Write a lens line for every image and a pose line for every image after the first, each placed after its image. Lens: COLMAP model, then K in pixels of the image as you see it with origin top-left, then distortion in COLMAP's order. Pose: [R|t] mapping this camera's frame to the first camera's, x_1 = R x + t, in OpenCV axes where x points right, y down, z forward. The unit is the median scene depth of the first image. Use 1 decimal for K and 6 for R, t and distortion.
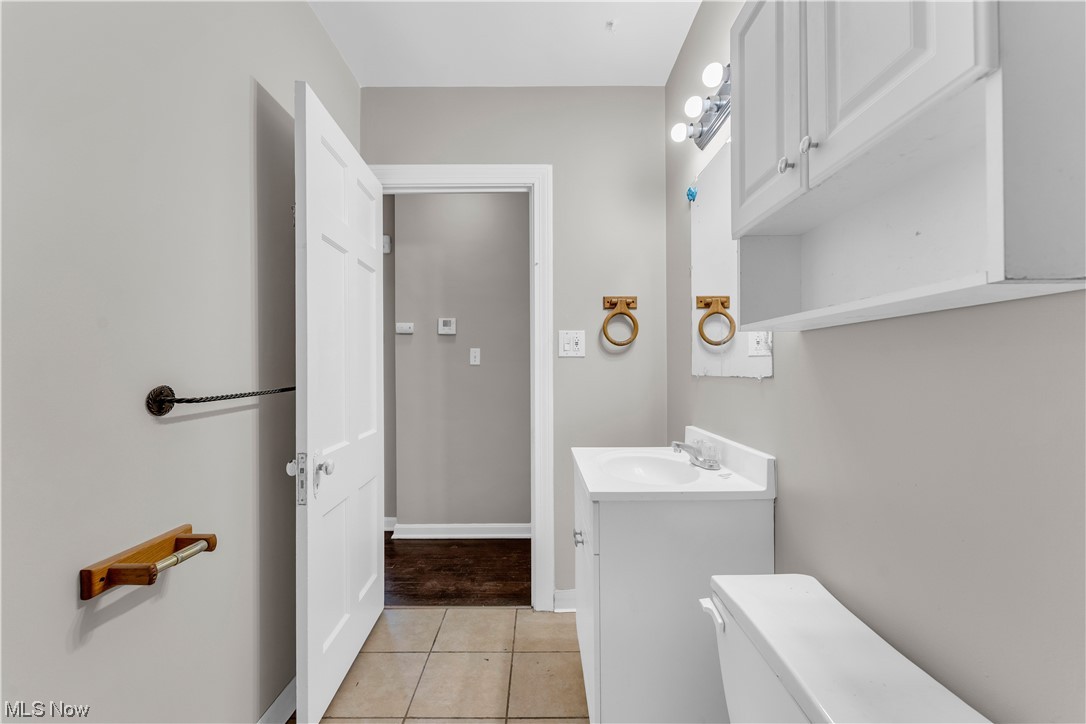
lens RADIAL K [[438.5, 0, 538.0], [0, 438.5, 367.3], [0, 0, 1]] dist [0.000181, 0.000024]
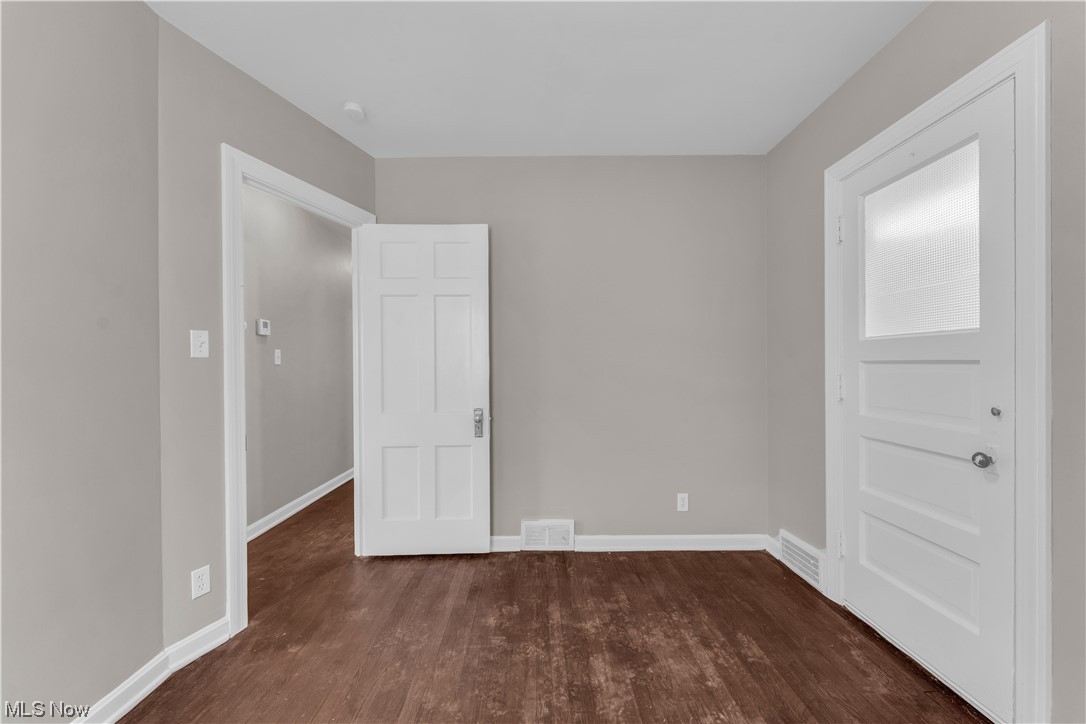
lens RADIAL K [[438.5, 0, 538.0], [0, 438.5, 367.3], [0, 0, 1]] dist [0.000181, 0.000024]
pose [[-0.005210, 0.003946, 0.999979, -1.254537], [0.001748, 0.999991, -0.003937, 0.006307], [-0.999985, 0.001728, -0.005217, 0.356645]]
